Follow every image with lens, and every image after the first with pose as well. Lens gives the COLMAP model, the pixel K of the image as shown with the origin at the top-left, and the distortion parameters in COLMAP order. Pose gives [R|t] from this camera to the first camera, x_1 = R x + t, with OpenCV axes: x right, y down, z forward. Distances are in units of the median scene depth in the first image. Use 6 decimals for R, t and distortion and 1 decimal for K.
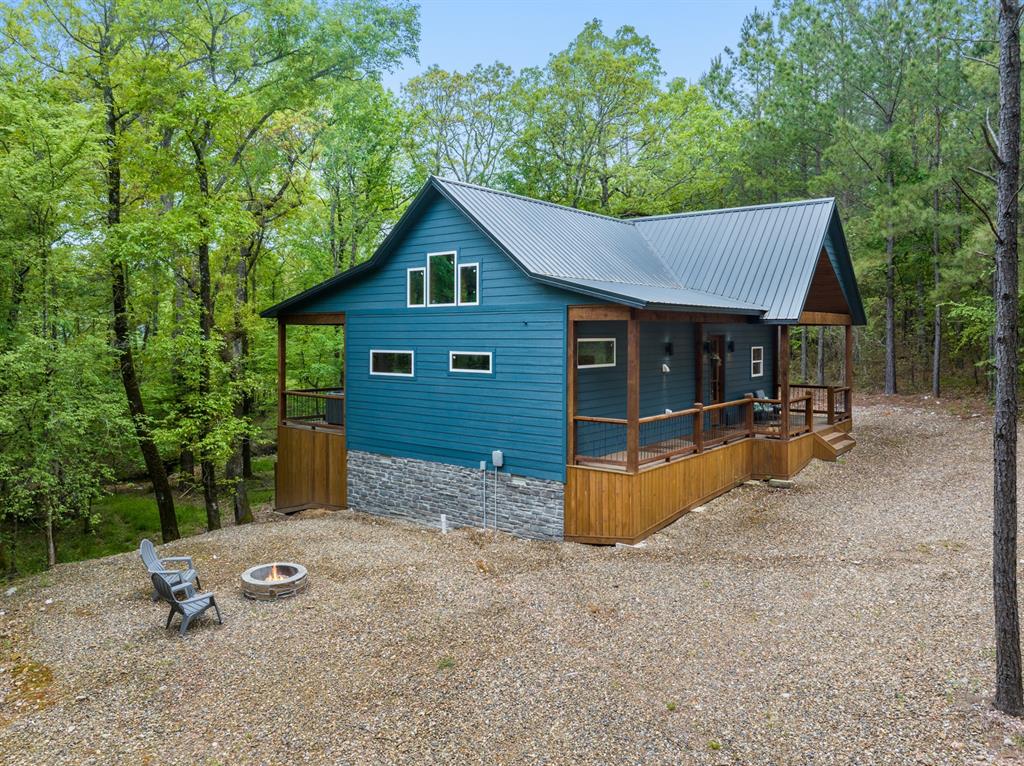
lens RADIAL K [[727.0, 0, 524.8], [0, 727.0, 335.0], [0, 0, 1]] dist [-0.034206, -0.002707]
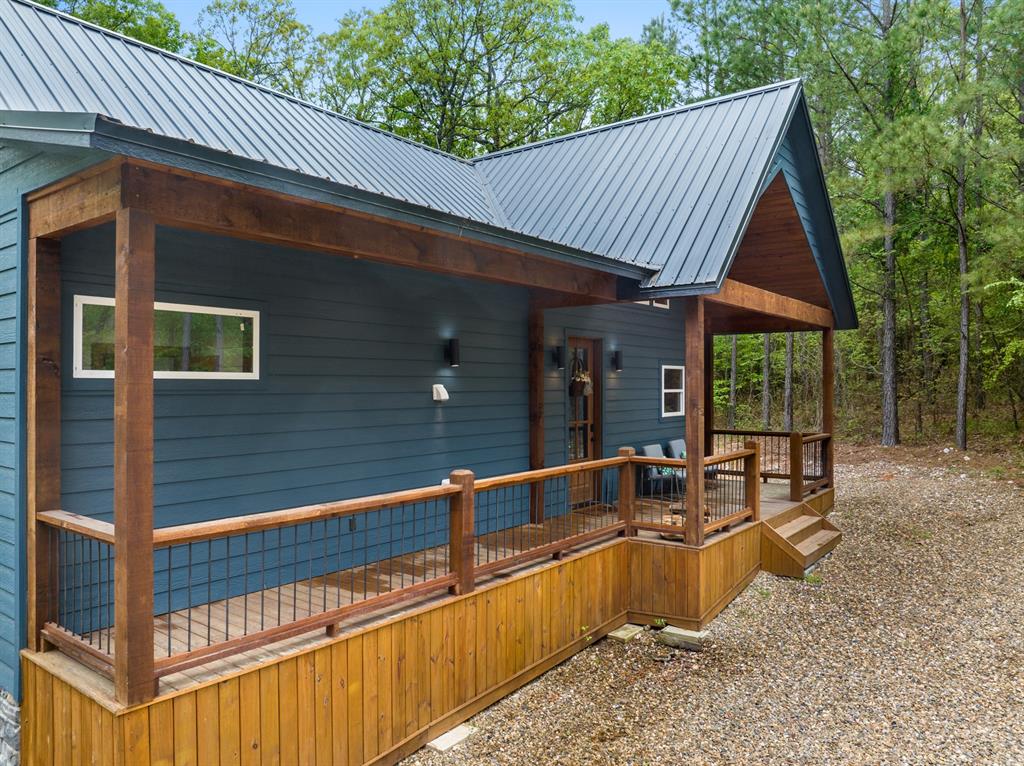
lens RADIAL K [[727.0, 0, 513.0], [0, 727.0, 382.4], [0, 0, 1]] dist [-0.034206, -0.002707]
pose [[0.999923, -0.000504, 0.012361, 0.216611], [0.000555, 0.999991, -0.004153, 0.038132], [-0.012358, 0.004159, 0.999915, 0.485704]]
